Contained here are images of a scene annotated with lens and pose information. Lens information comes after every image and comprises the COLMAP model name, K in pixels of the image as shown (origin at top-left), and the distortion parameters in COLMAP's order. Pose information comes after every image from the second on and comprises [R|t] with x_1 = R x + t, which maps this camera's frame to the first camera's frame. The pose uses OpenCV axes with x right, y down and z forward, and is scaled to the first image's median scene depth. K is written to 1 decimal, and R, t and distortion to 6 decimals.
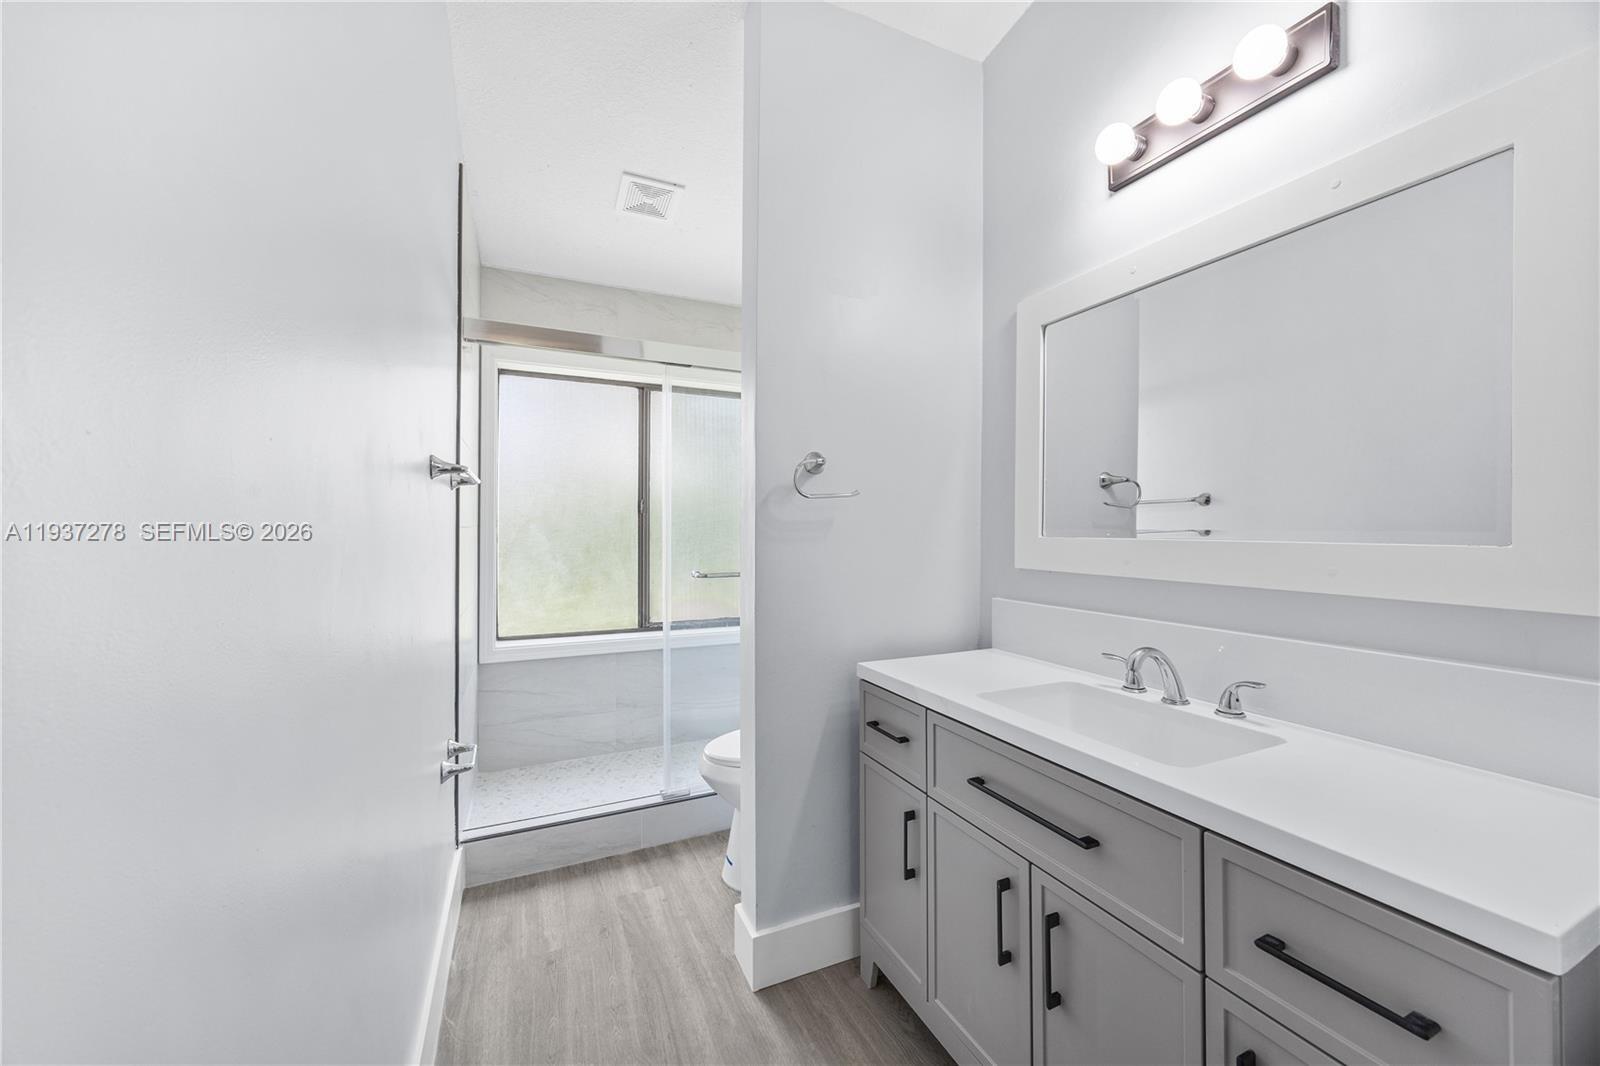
lens RADIAL K [[609.1, 0, 805.1], [0, 609.1, 534.4], [0, 0, 1]] dist [-0.003780, -0.000082]
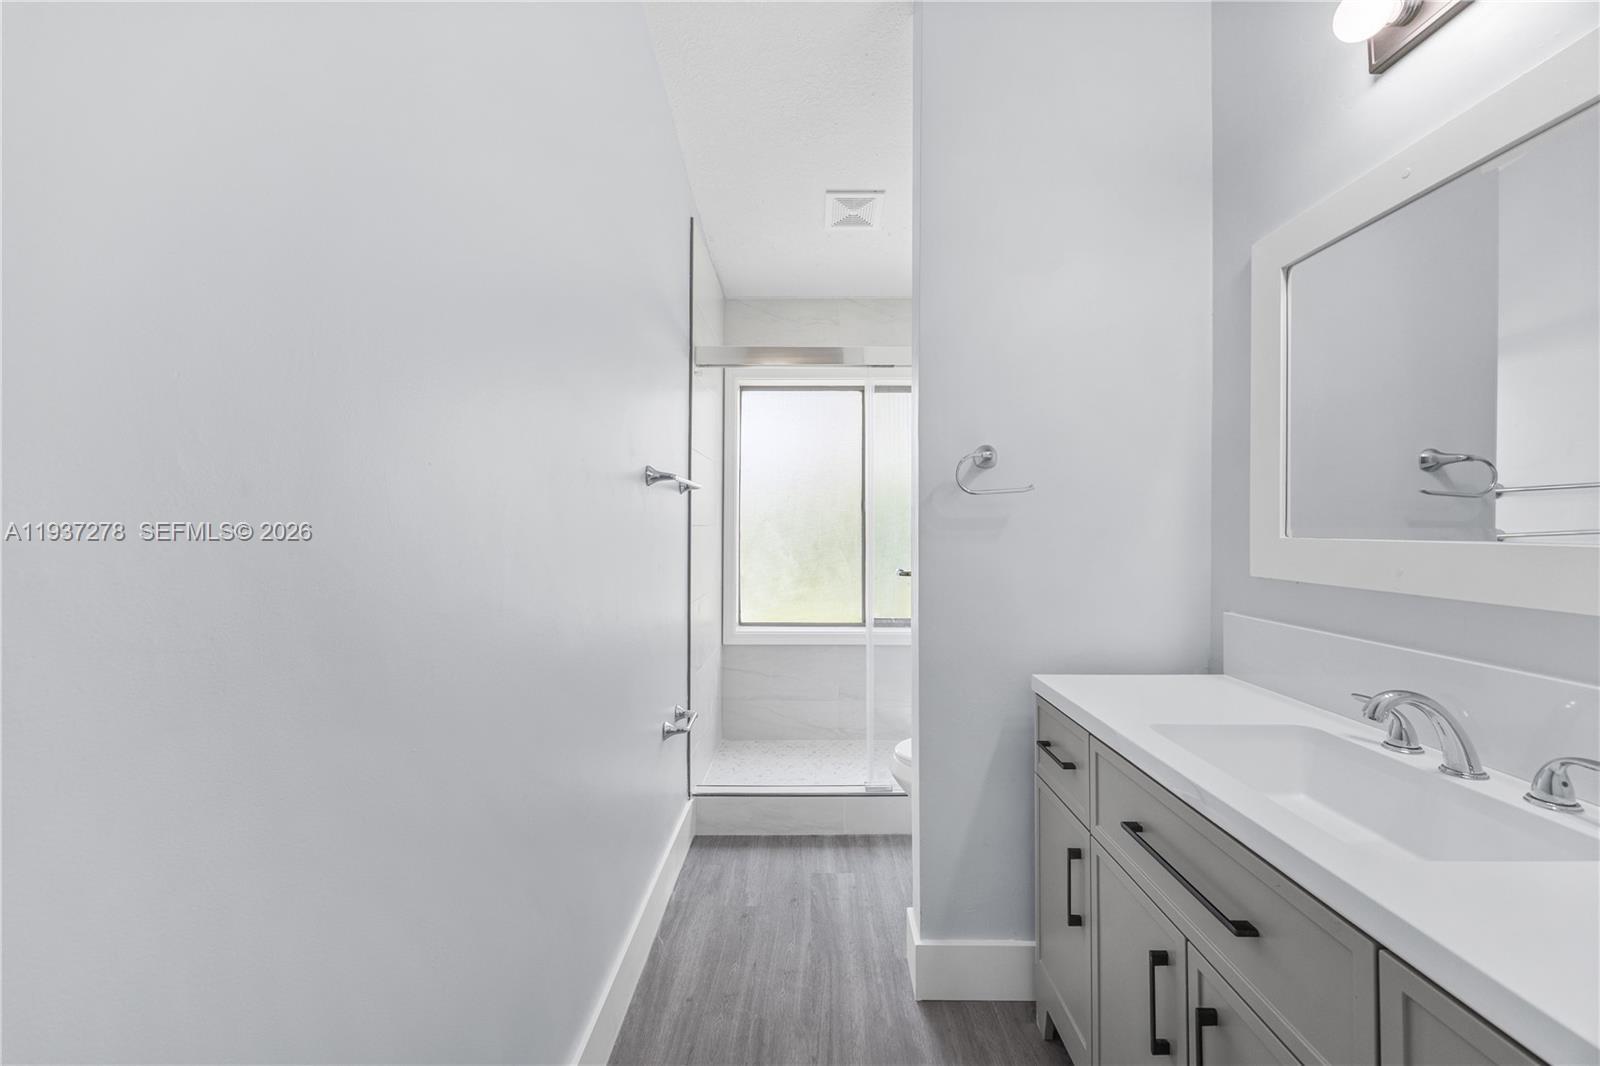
lens RADIAL K [[609.1, 0, 786.6], [0, 609.1, 528.1], [0, 0, 1]] dist [-0.003780, -0.000082]
pose [[0.903188, 0.001275, -0.429244, 0.137708], [-0.004543, 0.999968, -0.006588, -0.000017], [0.429222, 0.007900, 0.903165, 0.020389]]
